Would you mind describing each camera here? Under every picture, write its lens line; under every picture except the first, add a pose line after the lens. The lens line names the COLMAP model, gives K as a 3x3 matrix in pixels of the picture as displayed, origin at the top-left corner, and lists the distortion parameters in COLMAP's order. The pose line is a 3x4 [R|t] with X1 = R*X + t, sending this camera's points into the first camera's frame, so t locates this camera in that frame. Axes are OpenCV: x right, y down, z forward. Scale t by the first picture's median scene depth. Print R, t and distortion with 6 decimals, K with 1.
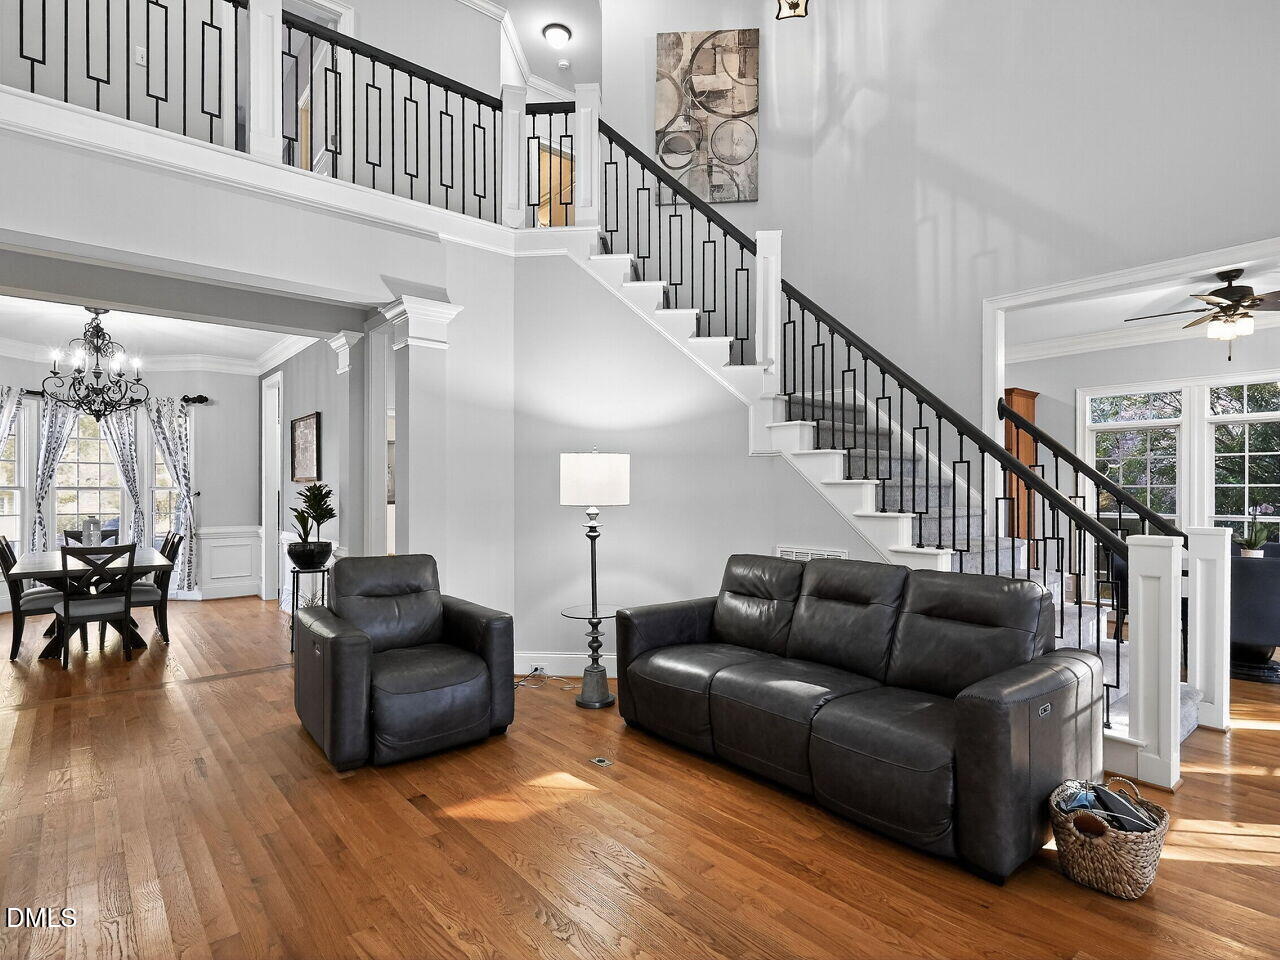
lens RADIAL K [[667.6, 0, 643.1], [0, 667.6, 484.4], [0, 0, 1]] dist [-0.005472, -0.000742]
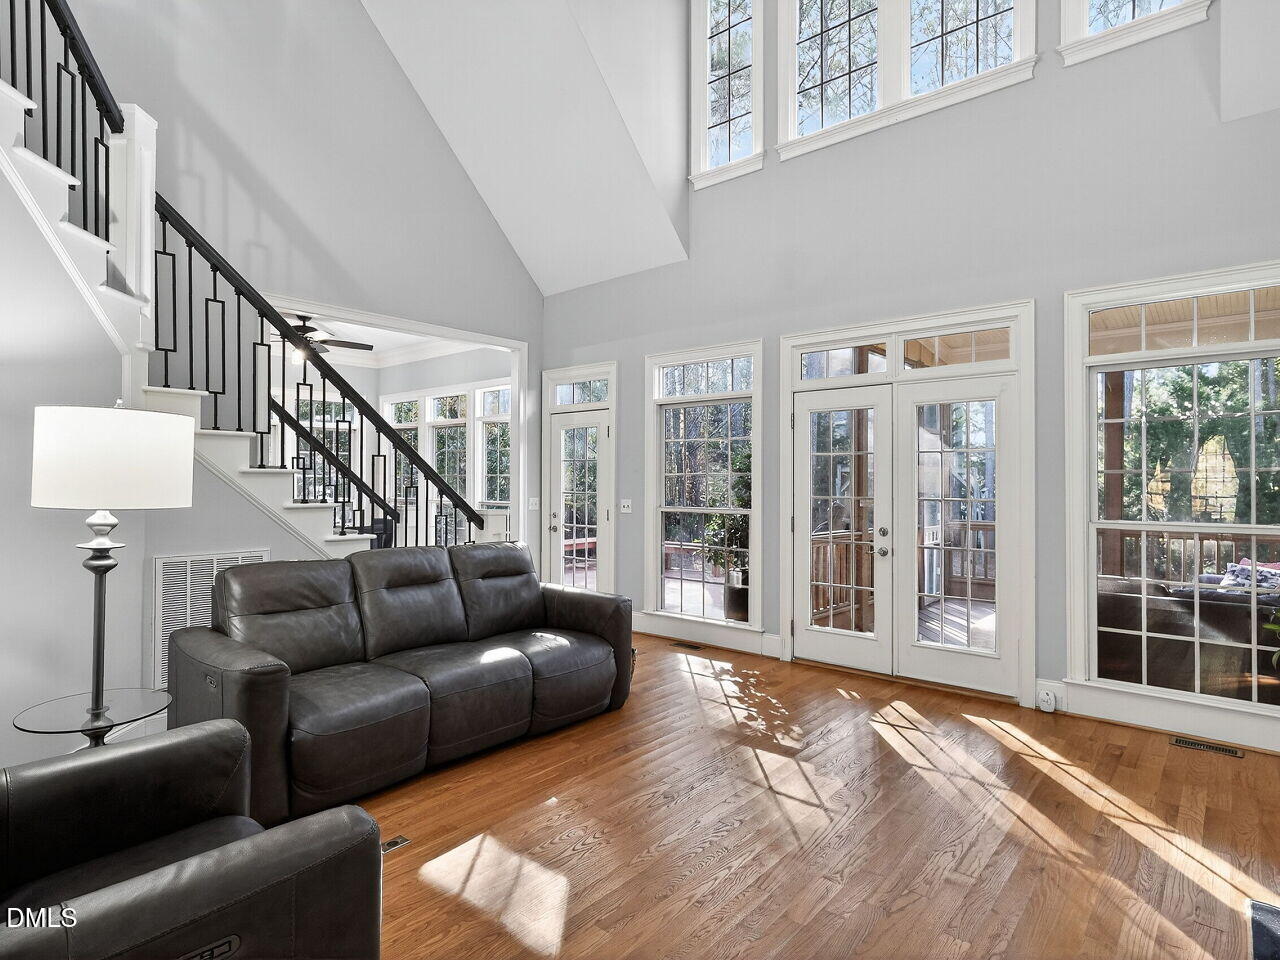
lens RADIAL K [[667.6, 0, 643.0], [0, 667.6, 480.5], [0, 0, 1]] dist [-0.005472, -0.000742]
pose [[-0.134841, -0.000145, 0.990867, -0.654672], [-0.009474, 0.999954, -0.001143, 0.005579], [-0.990822, -0.009542, -0.134836, 0.646159]]
